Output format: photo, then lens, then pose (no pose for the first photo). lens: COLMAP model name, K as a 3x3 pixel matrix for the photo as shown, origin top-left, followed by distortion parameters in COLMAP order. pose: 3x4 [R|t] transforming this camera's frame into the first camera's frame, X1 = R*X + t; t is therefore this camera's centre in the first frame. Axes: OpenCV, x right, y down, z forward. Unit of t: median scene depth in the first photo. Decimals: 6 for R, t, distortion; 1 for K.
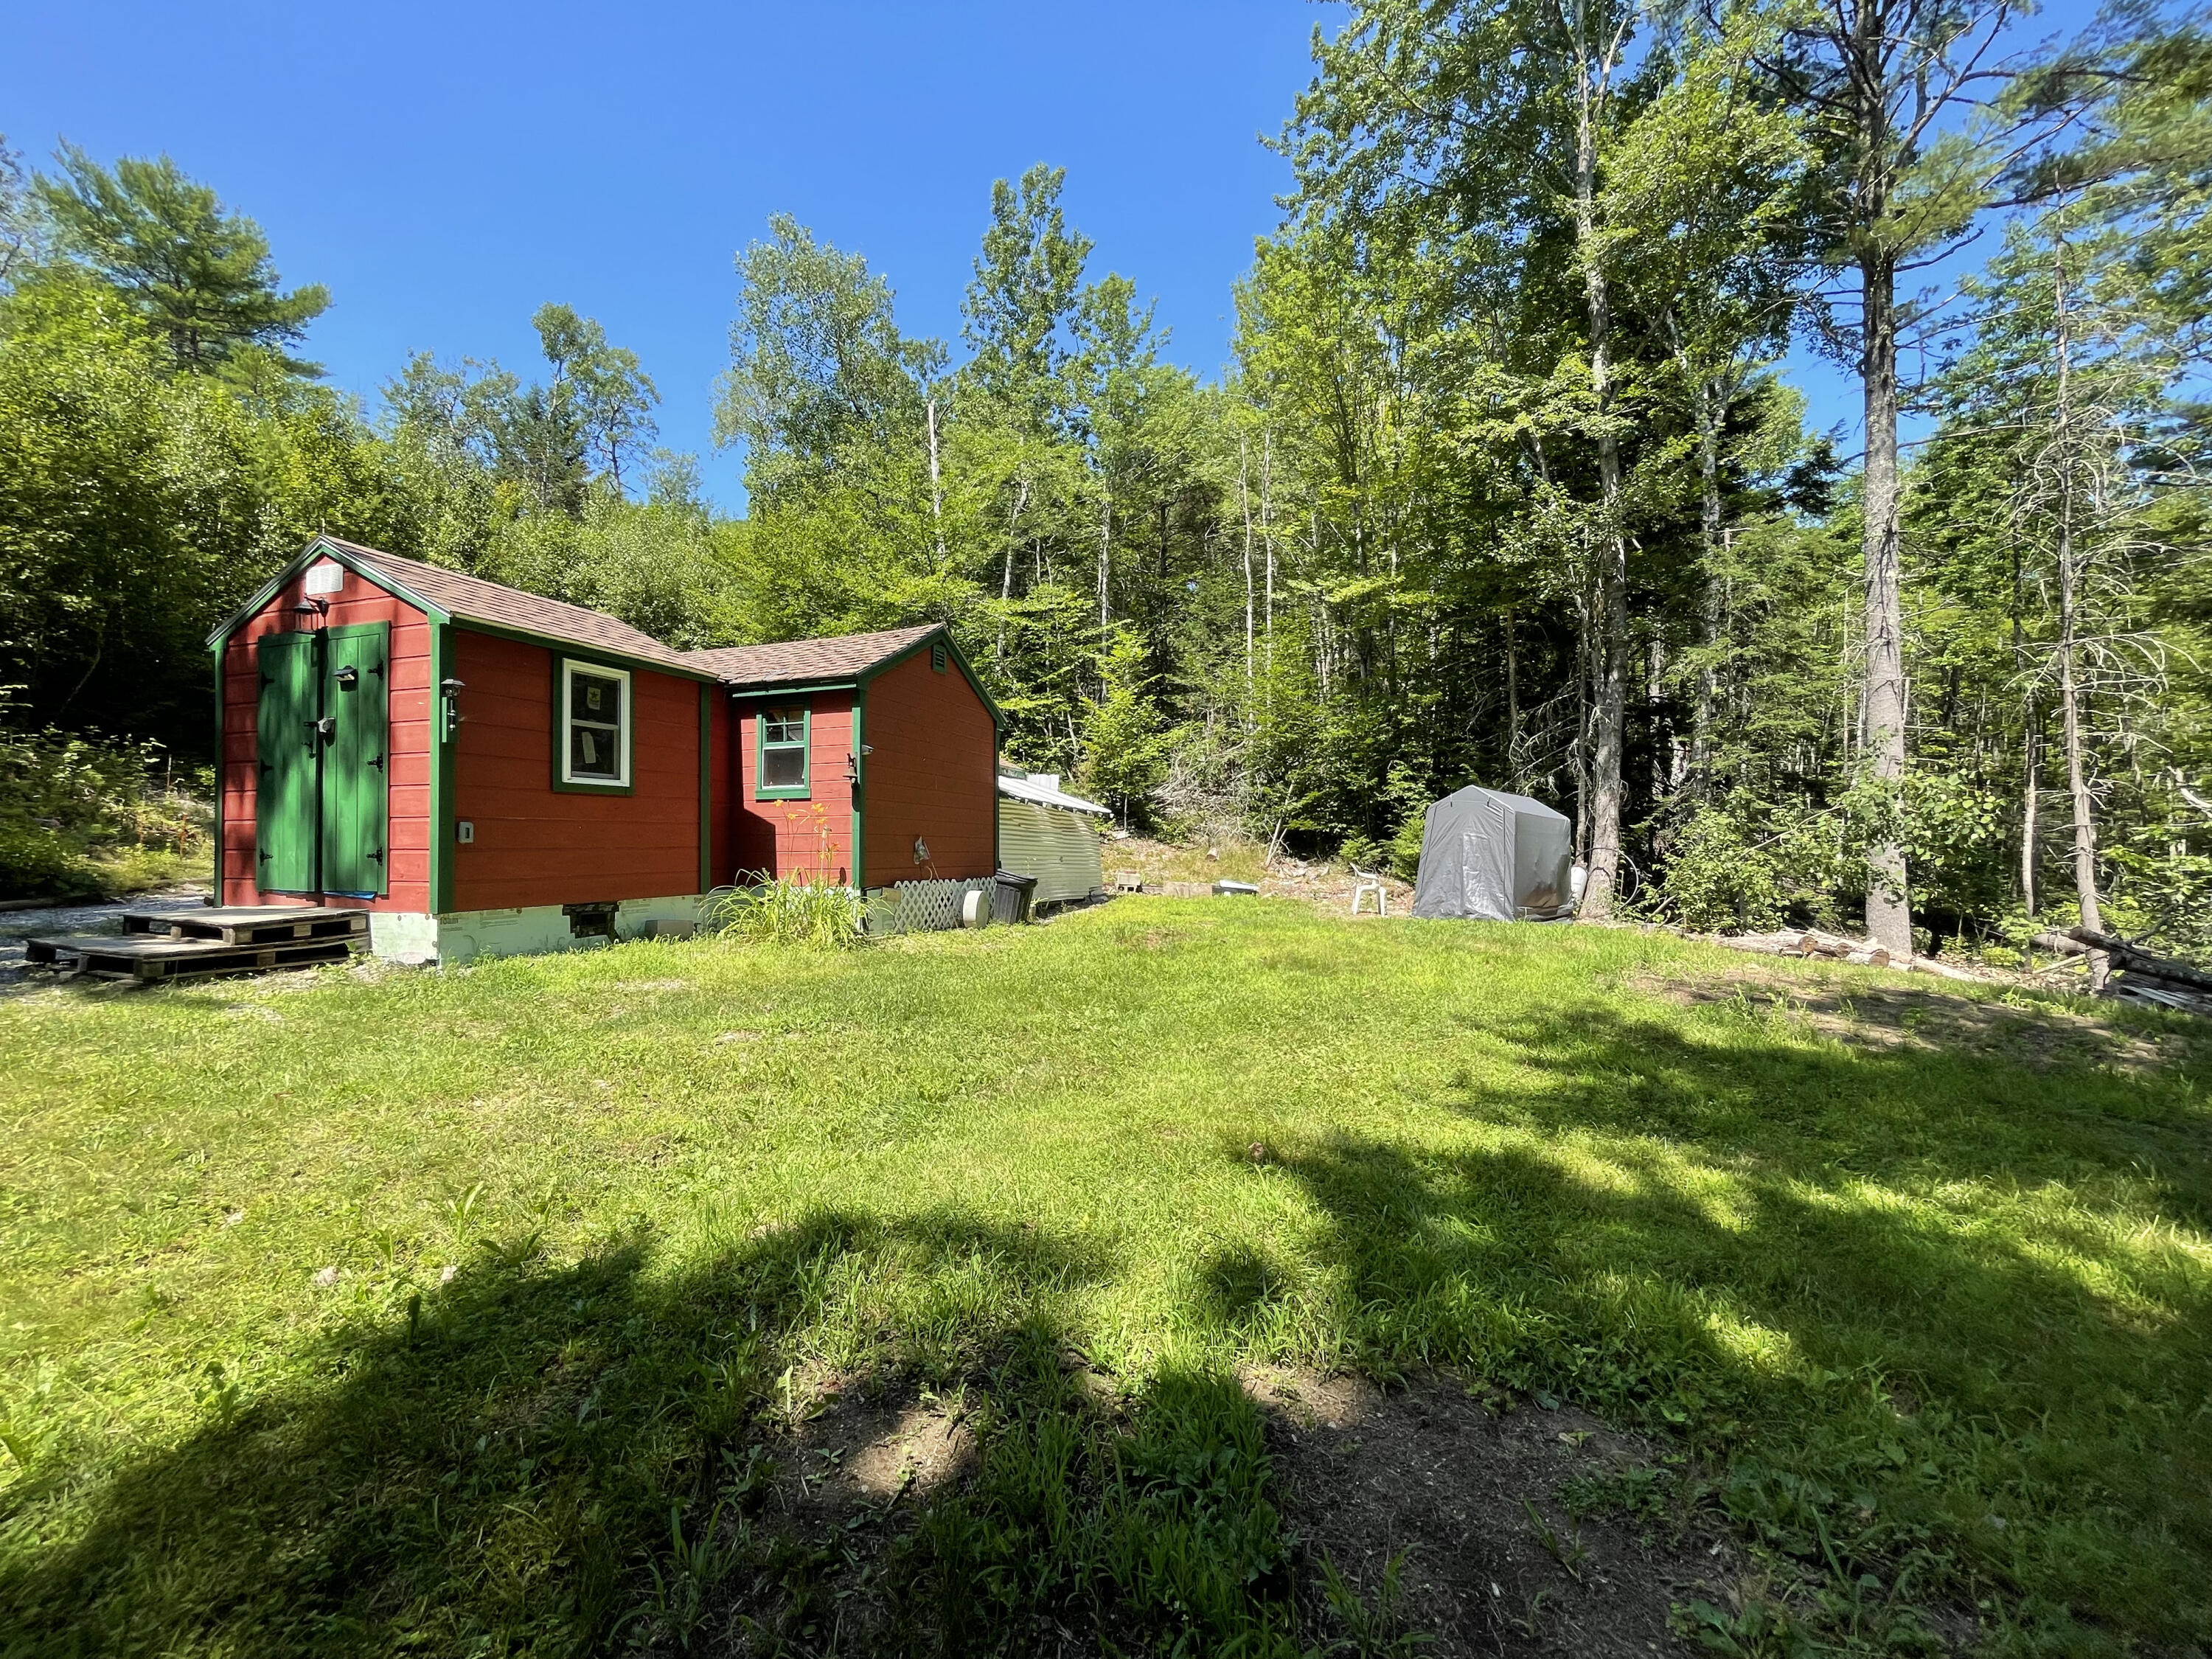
lens RADIAL K [[897.7, 0, 1106.8], [0, 897.7, 831.5], [0, 0, 1]] dist [-0.001548, 0.000452]
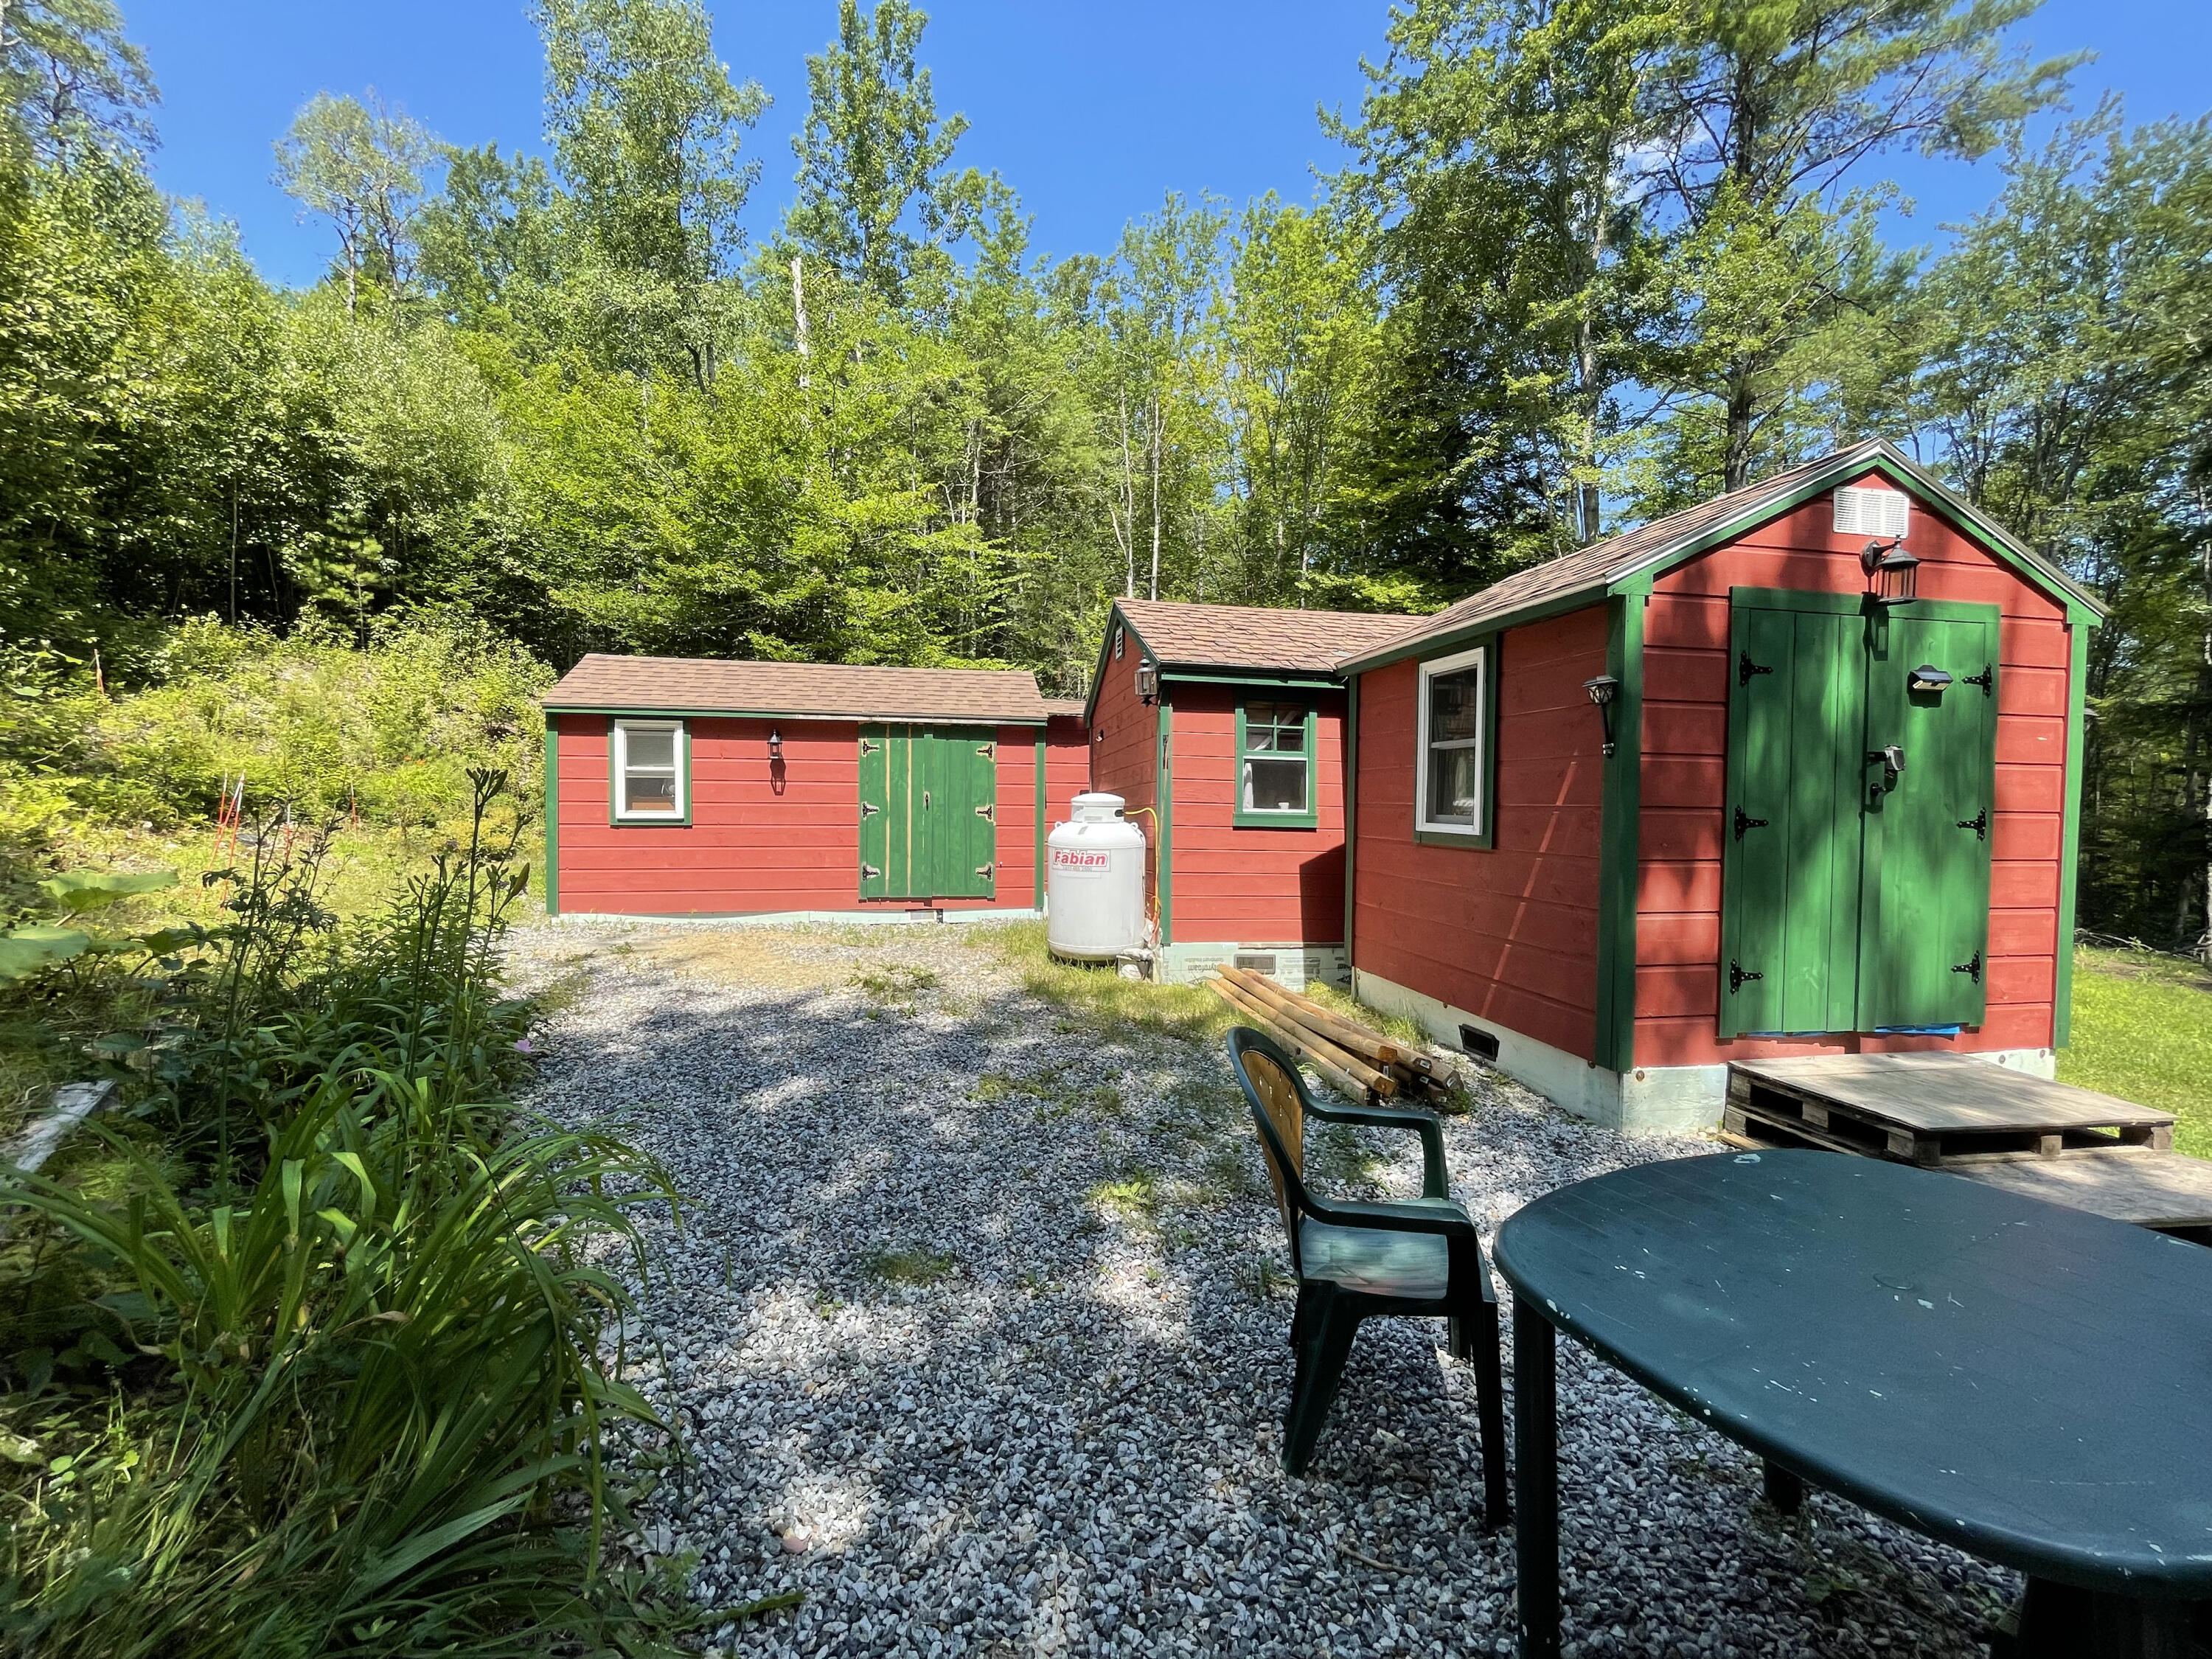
lens RADIAL K [[897.7, 0, 1113.6], [0, 897.7, 832.9], [0, 0, 1]] dist [-0.001548, 0.000452]
pose [[0.864860, -0.004439, 0.501993, -0.692419], [-0.021485, 0.998717, 0.045847, -0.036121], [-0.501553, -0.050436, 0.863656, 0.311744]]
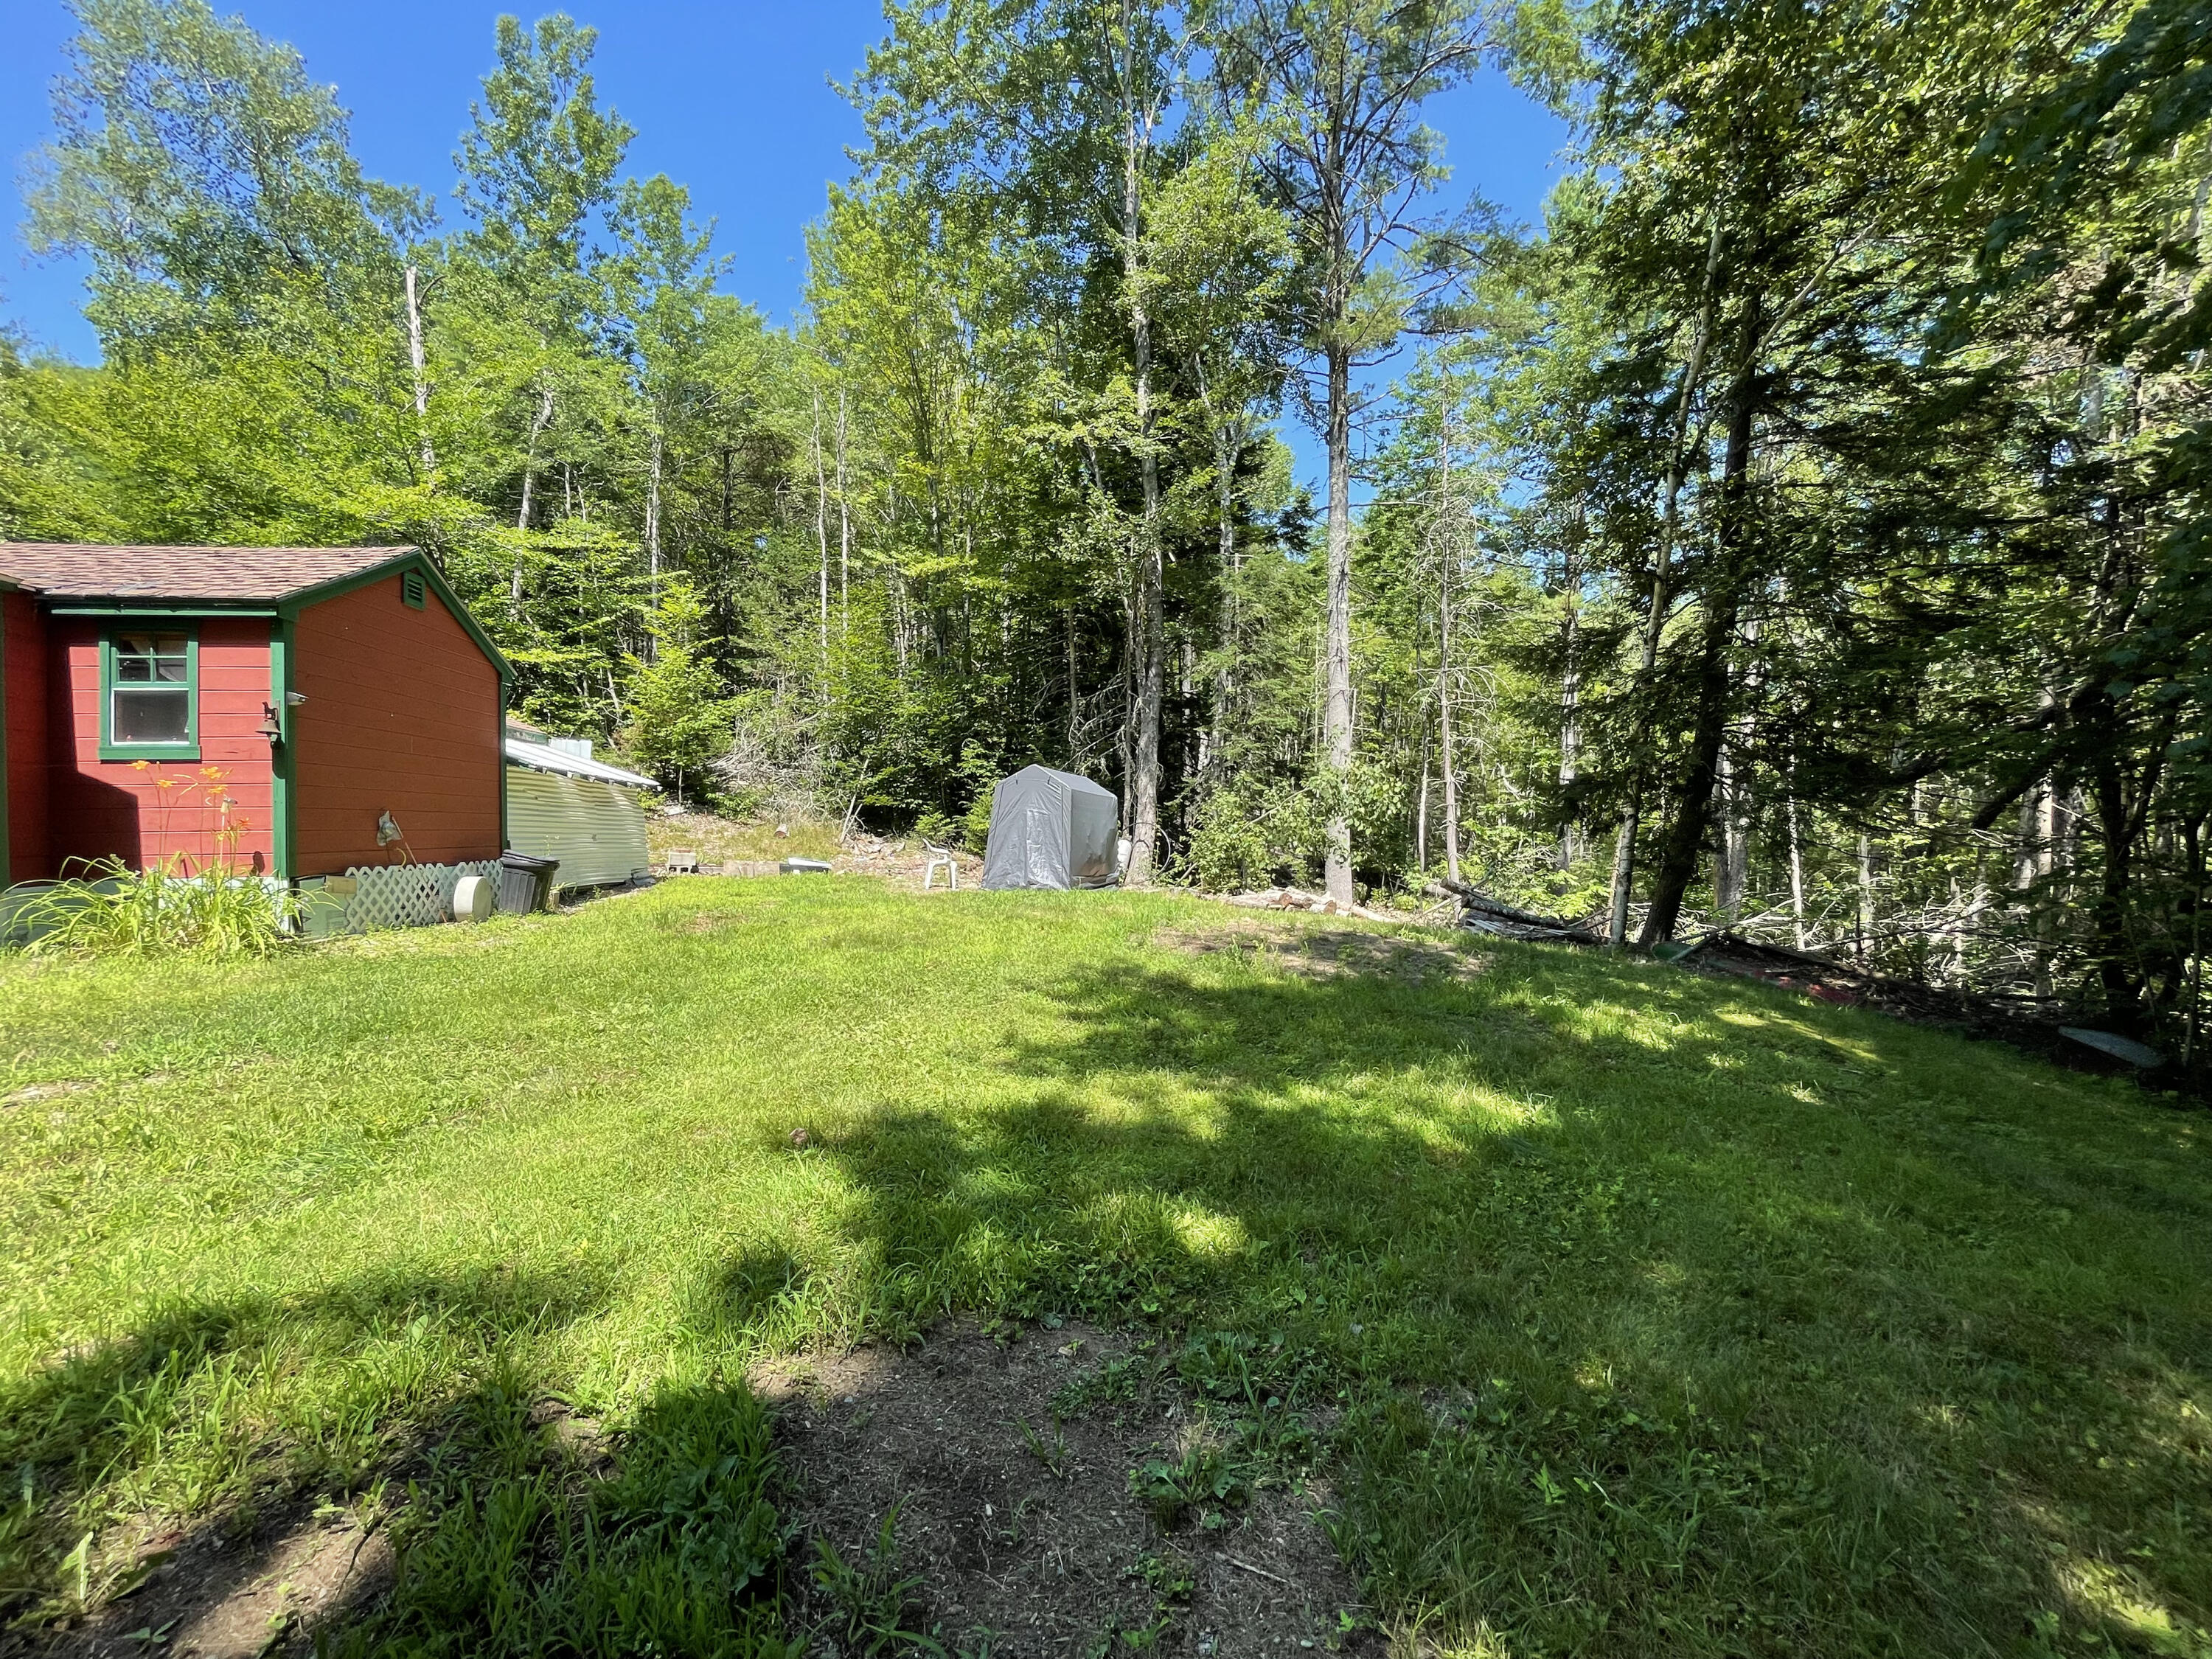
lens RADIAL K [[897.7, 0, 1105.2], [0, 897.7, 830.5], [0, 0, 1]] dist [-0.001548, 0.000452]
pose [[0.897964, -0.008354, 0.439989, 0.010047], [-0.002860, 0.999688, 0.024818, 0.000657], [-0.440059, -0.023544, 0.897660, -0.000482]]
